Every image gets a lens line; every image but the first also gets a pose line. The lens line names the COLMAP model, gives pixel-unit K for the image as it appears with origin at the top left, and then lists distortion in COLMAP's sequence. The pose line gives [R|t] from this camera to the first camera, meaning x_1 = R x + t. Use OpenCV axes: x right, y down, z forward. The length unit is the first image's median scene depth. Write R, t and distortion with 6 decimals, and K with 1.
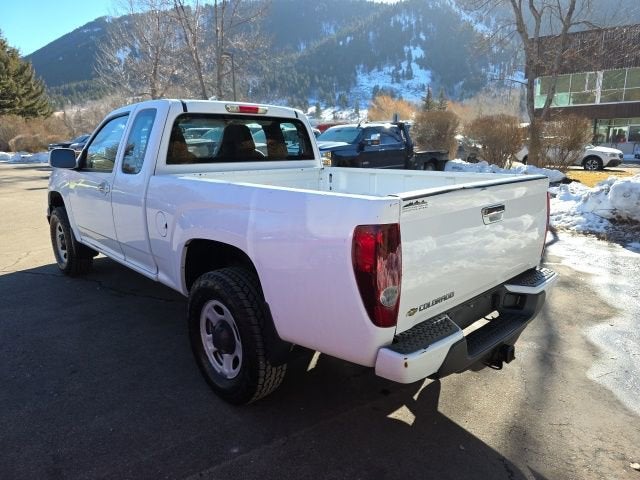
lens RADIAL K [[427.3, 0, 321.2], [0, 427.3, 236.2], [0, 0, 1]] dist [0.041372, -0.030990]
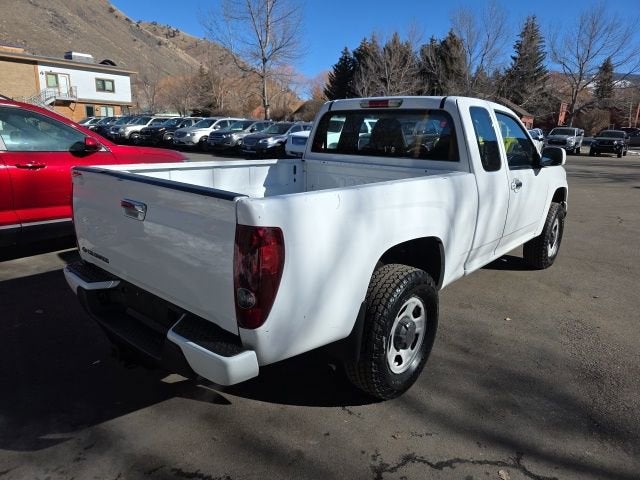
lens RADIAL K [[427.3, 0, 316.9], [0, 427.3, 237.3], [0, 0, 1]] dist [0.041372, -0.030990]
pose [[0.113529, 0.241266, -0.963795, 0.749788], [-0.231695, 0.949750, 0.210458, -0.155772], [0.966141, 0.199413, 0.163724, 0.669936]]
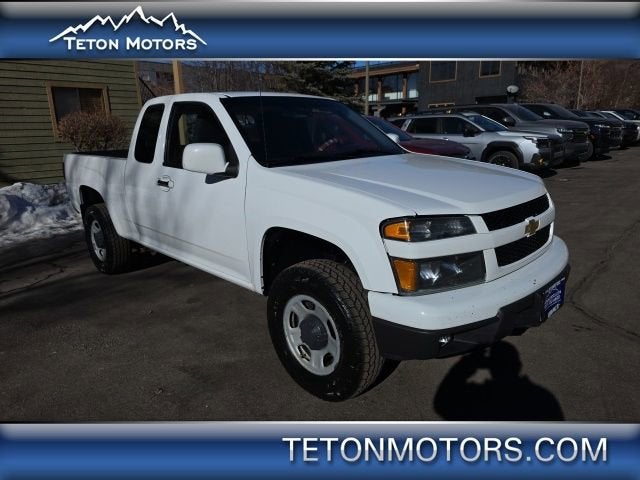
lens RADIAL K [[432.3, 0, 314.8], [0, 432.3, 236.8], [0, 0, 1]] dist [0.040997, -0.029563]
pose [[-0.999036, 0.033907, -0.027878, -0.251421], [0.018062, 0.896364, 0.442950, -0.413989], [0.040008, 0.442020, -0.896113, 1.876009]]
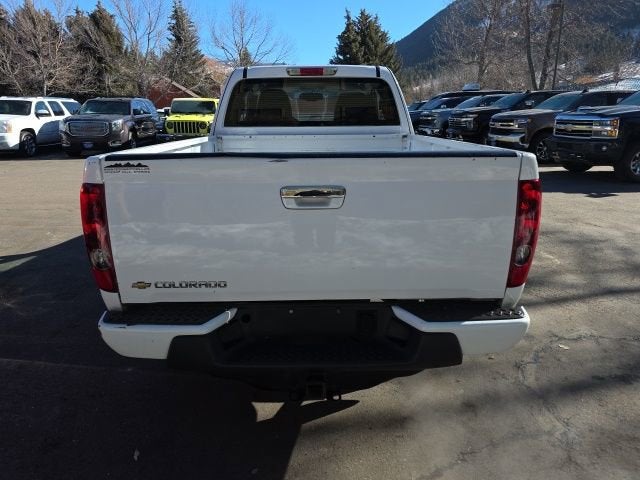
lens RADIAL K [[427.3, 0, 315.9], [0, 427.3, 235.8], [0, 0, 1]] dist [0.041372, -0.030990]
pose [[0.731809, 0.178443, -0.657733, 0.479016], [-0.135572, 0.983941, 0.116103, -0.038181], [0.667889, 0.004205, 0.744249, 0.251270]]
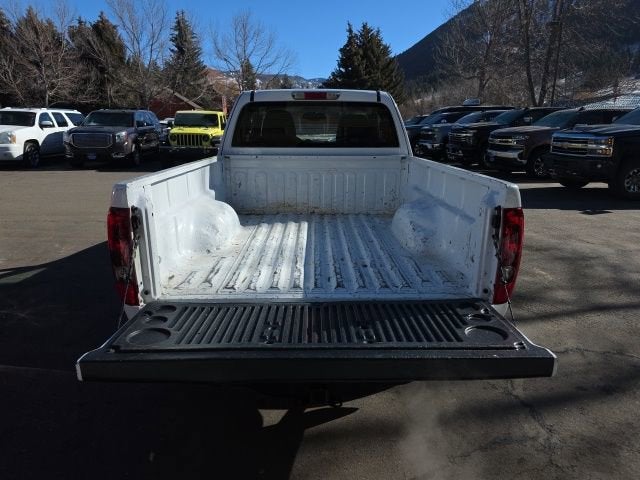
lens RADIAL K [[427.3, 0, 318.5], [0, 427.3, 243.8], [0, 0, 1]] dist [0.041372, -0.030990]
pose [[0.733811, 0.179148, -0.655307, 0.501666], [-0.144278, 0.983696, 0.107361, -0.051608], [0.663856, 0.015763, 0.747694, 0.217232]]
